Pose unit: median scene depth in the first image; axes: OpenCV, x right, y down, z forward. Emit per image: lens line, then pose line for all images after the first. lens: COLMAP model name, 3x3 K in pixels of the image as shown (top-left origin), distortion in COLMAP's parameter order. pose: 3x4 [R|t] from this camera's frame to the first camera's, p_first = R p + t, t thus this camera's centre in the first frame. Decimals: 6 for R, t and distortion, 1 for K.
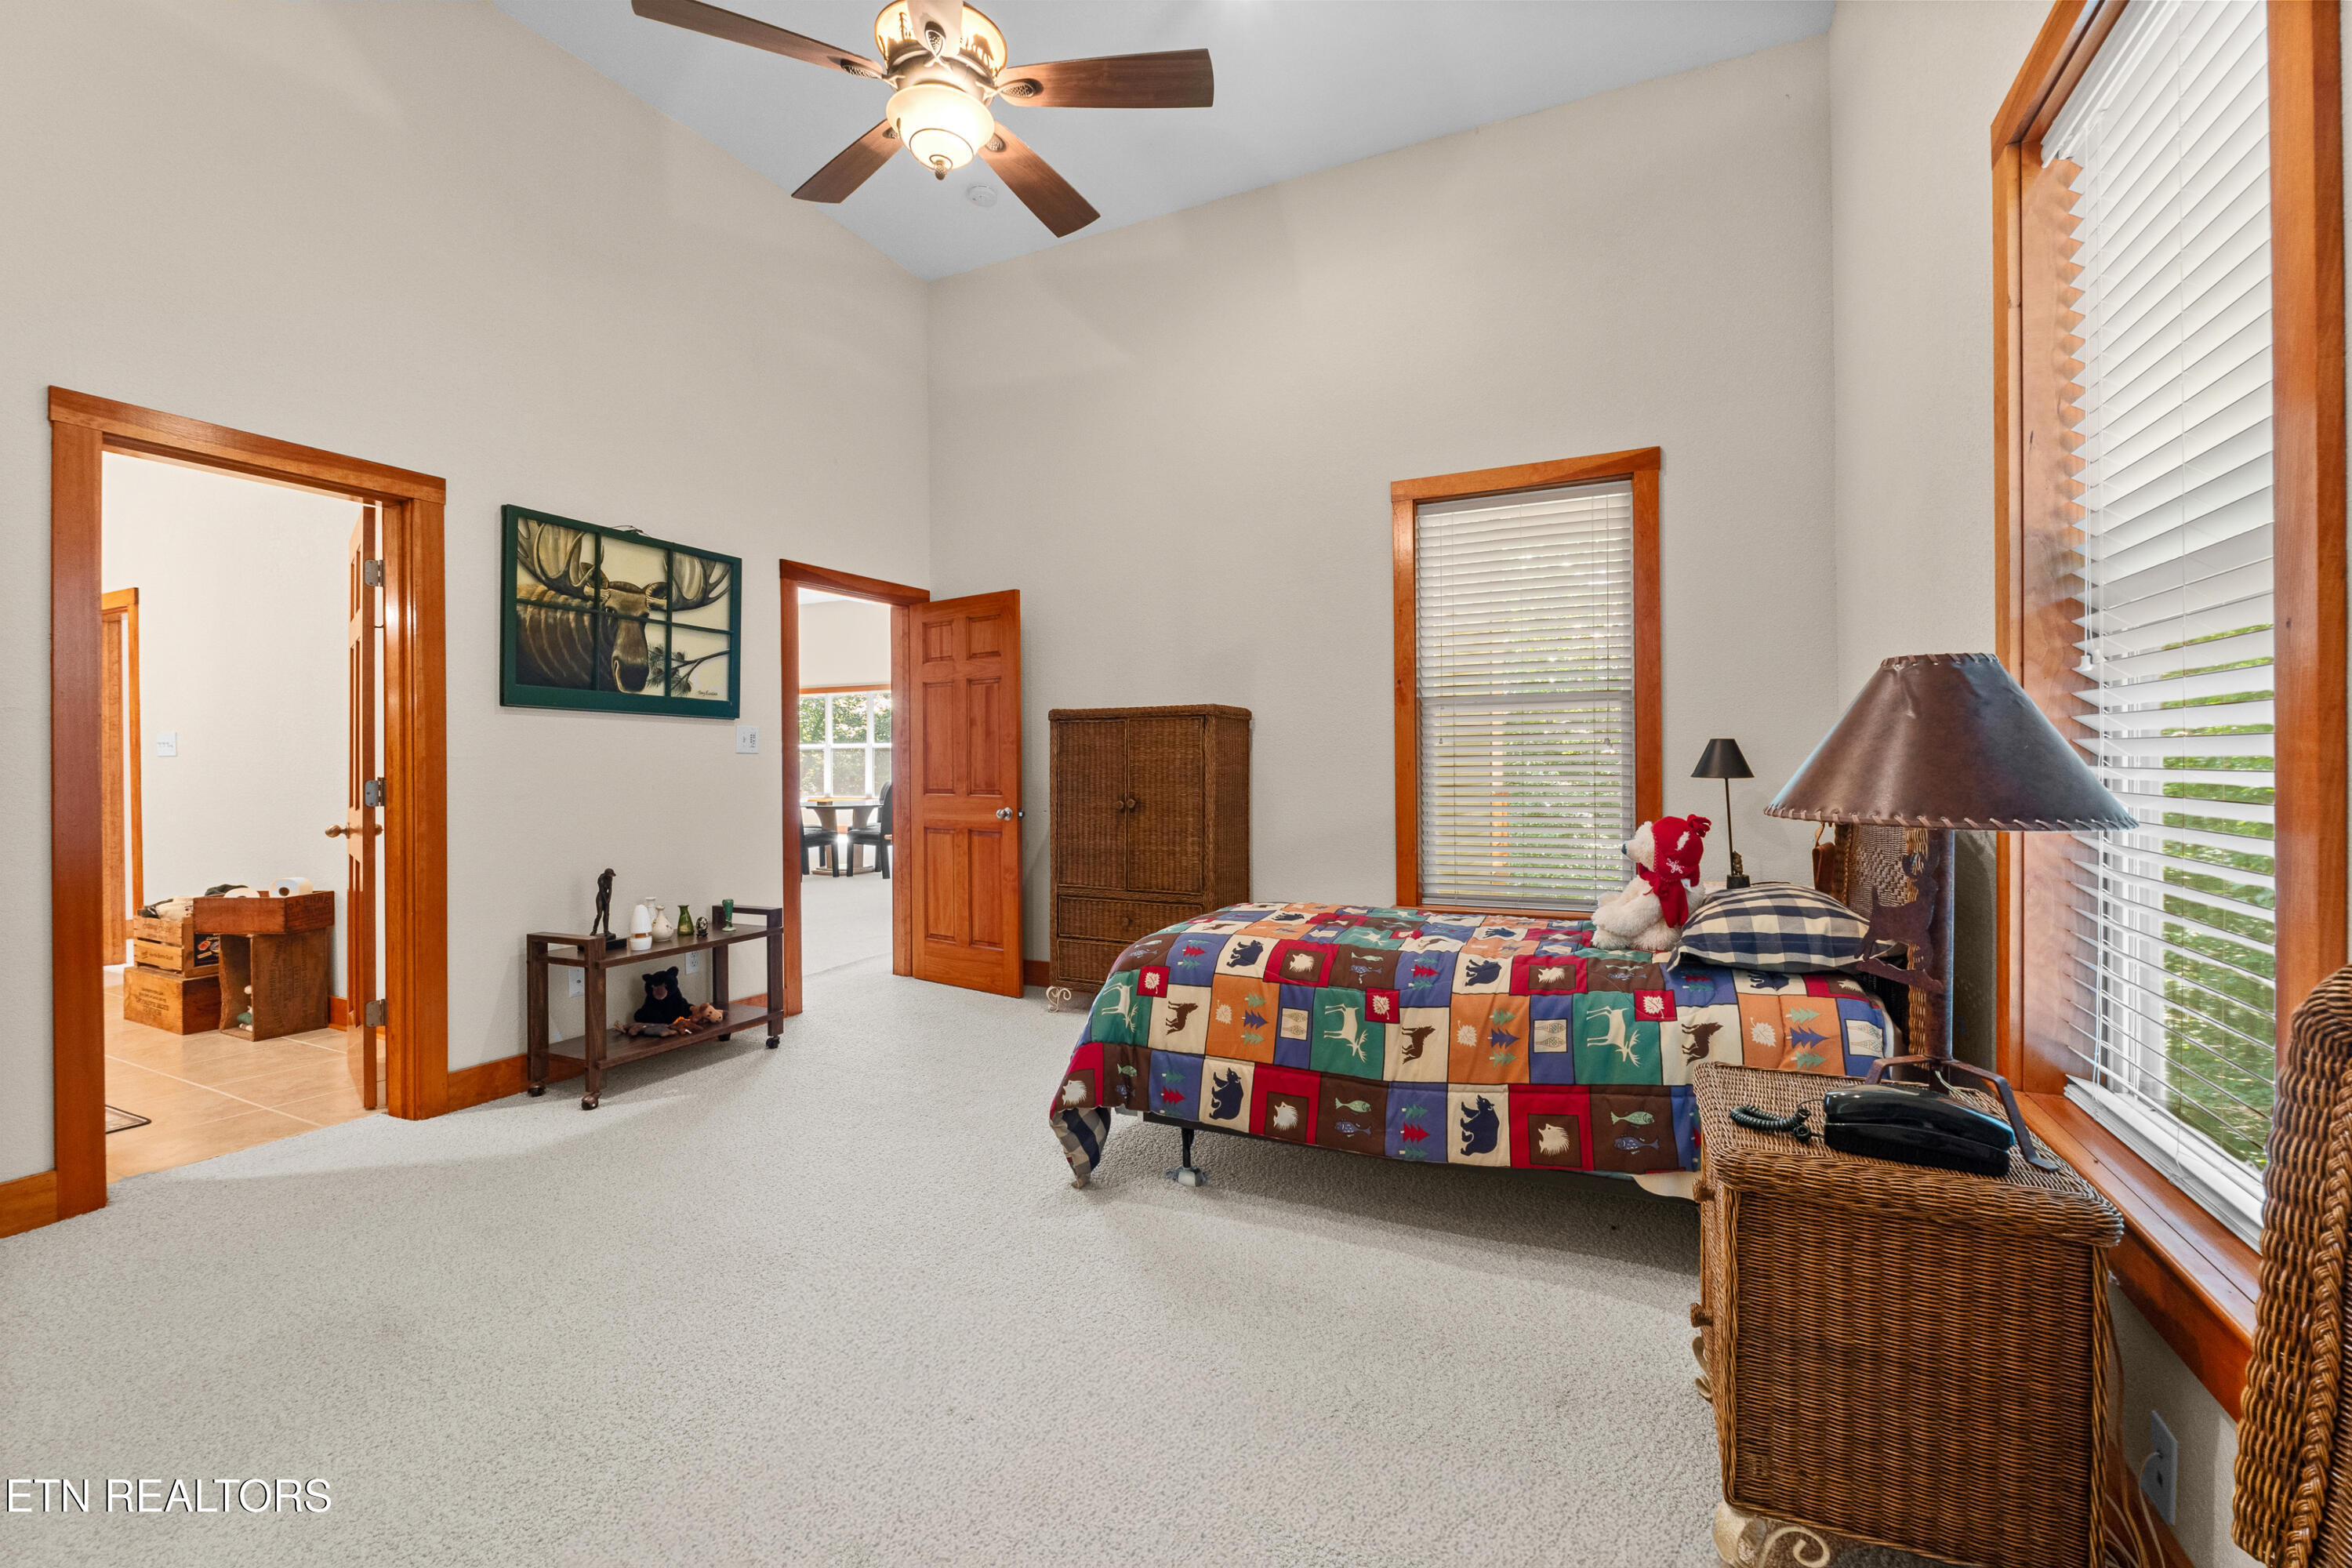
lens RADIAL K [[1020.1, 0, 1180.5], [0, 1020.1, 837.2], [0, 0, 1]] dist [-0.004958, -0.000930]
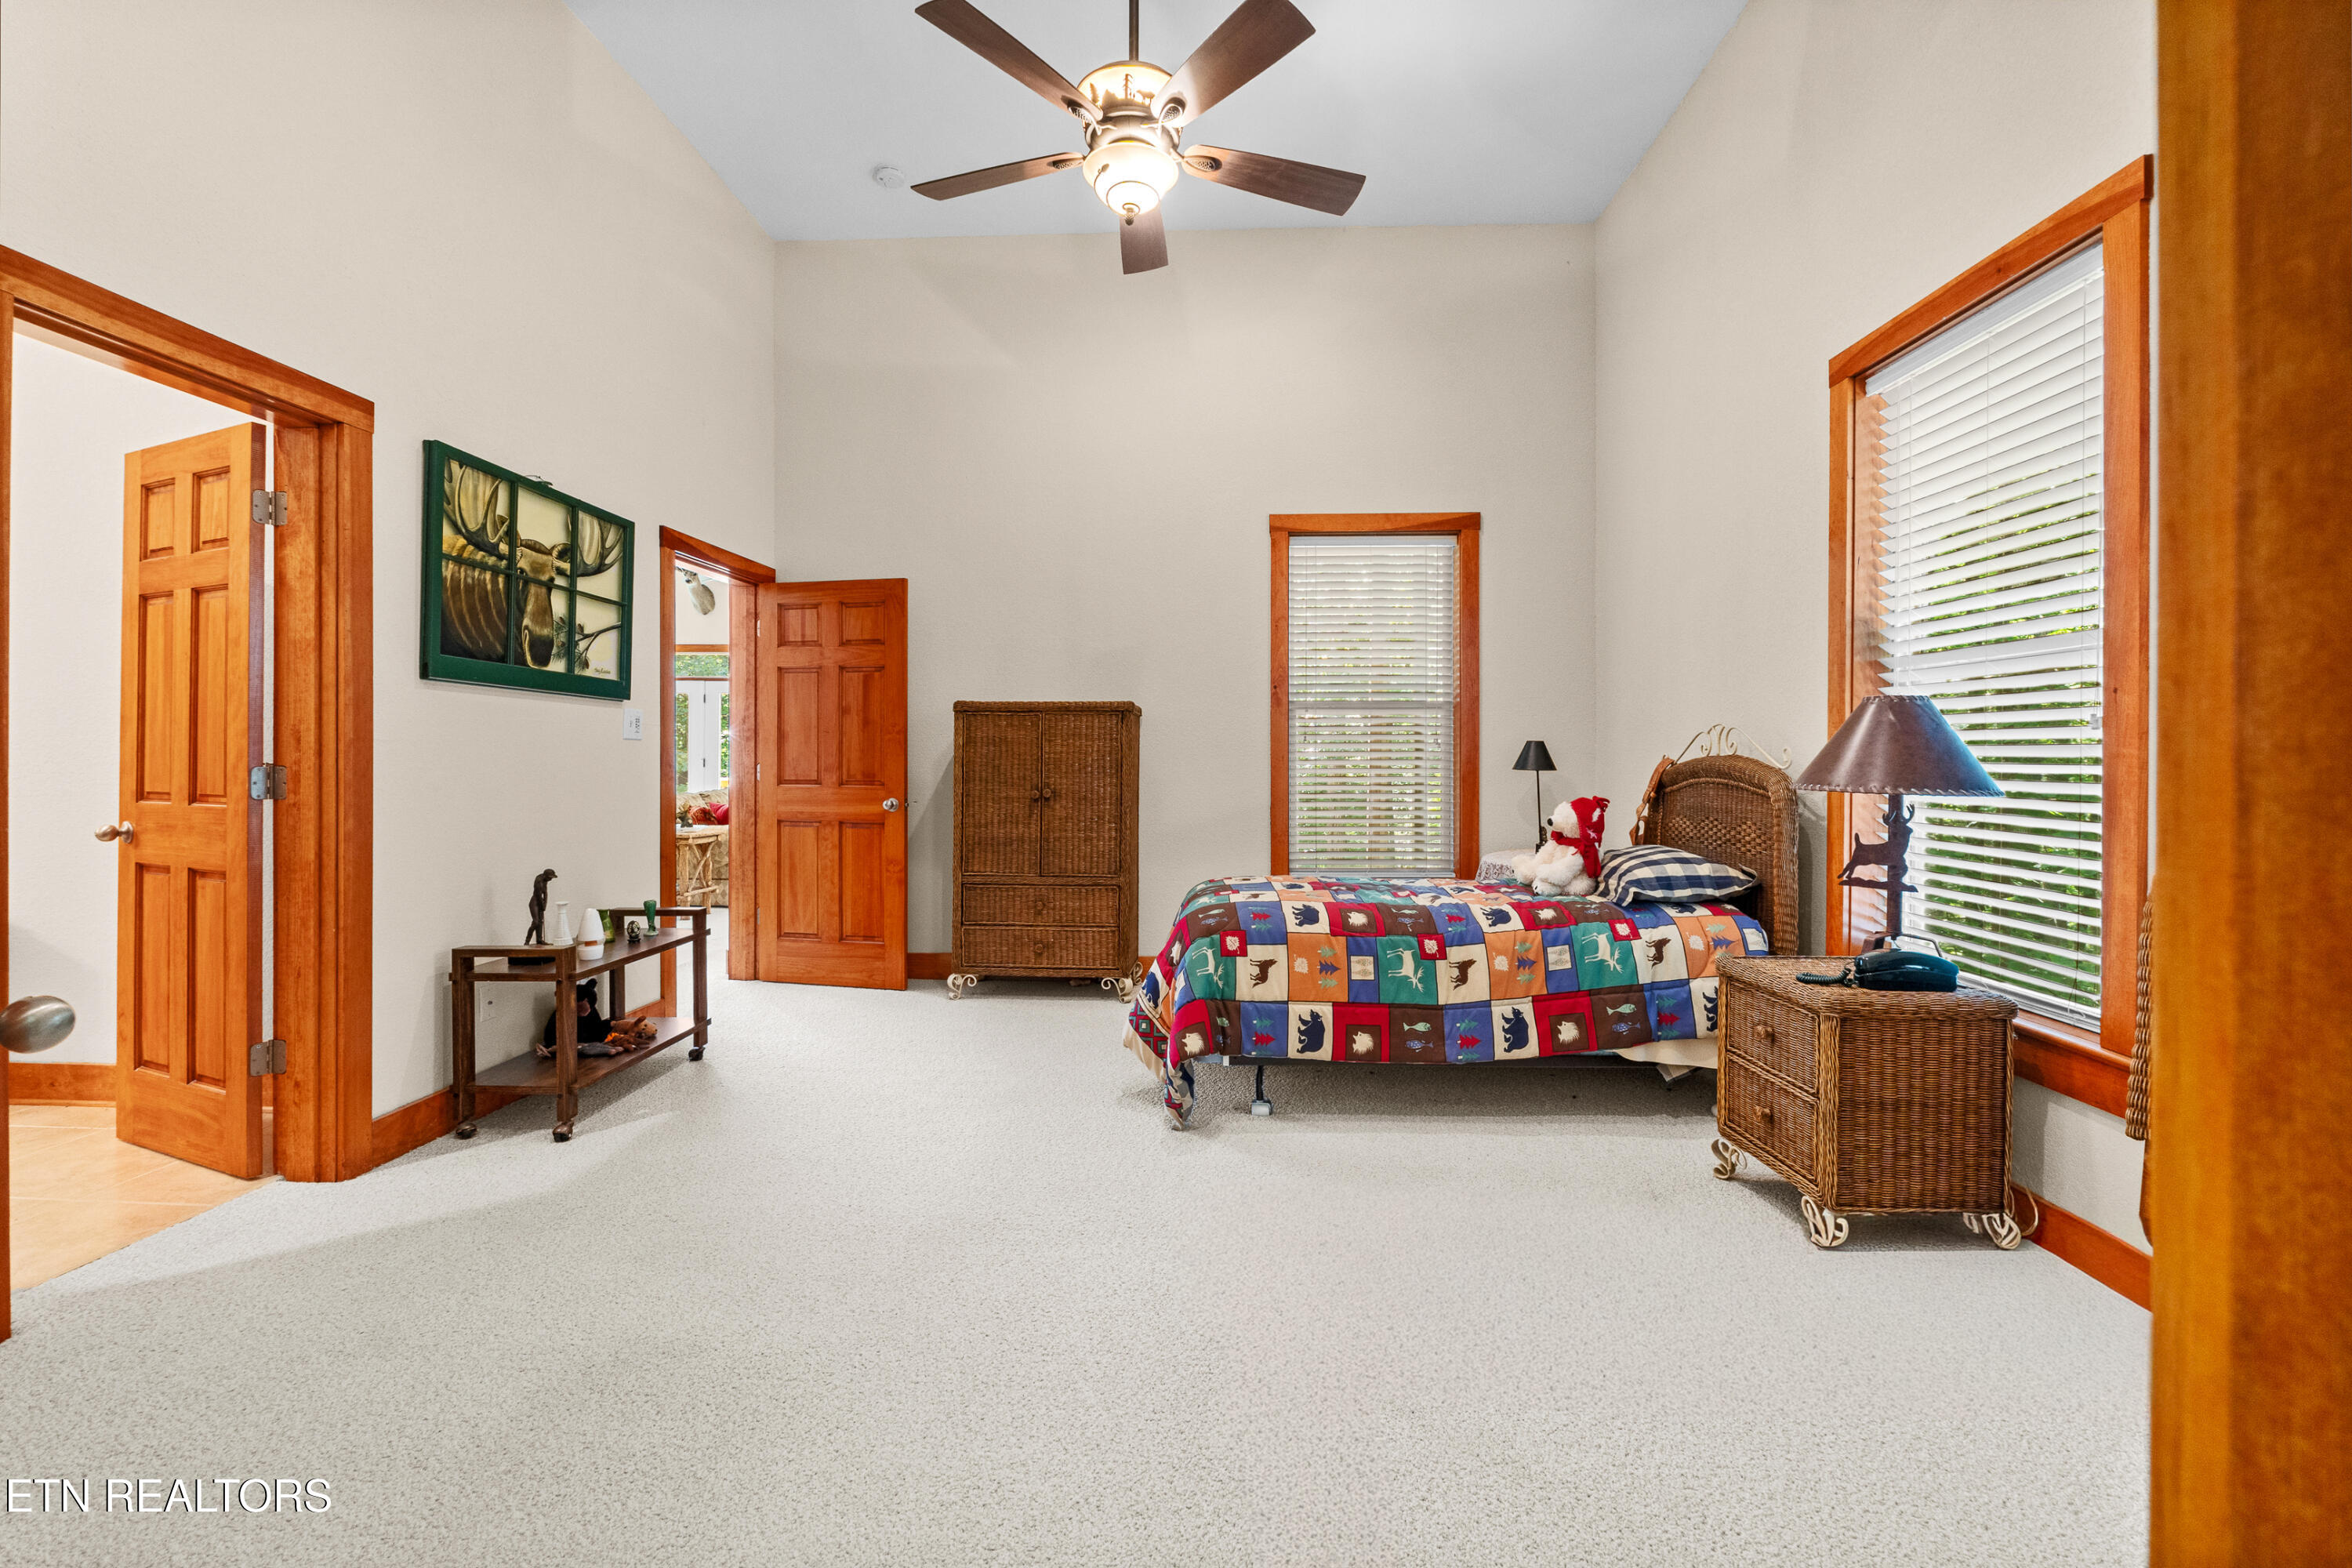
lens RADIAL K [[1031.1, 0, 1175.5], [0, 1031.1, 843.3], [0, 0, 1]] dist [-0.004392, -0.000275]
pose [[0.911249, -0.025169, 0.411087, -0.482016], [0.021074, 0.999673, 0.014491, 0.007925], [-0.411317, -0.004541, 0.911481, -0.032614]]
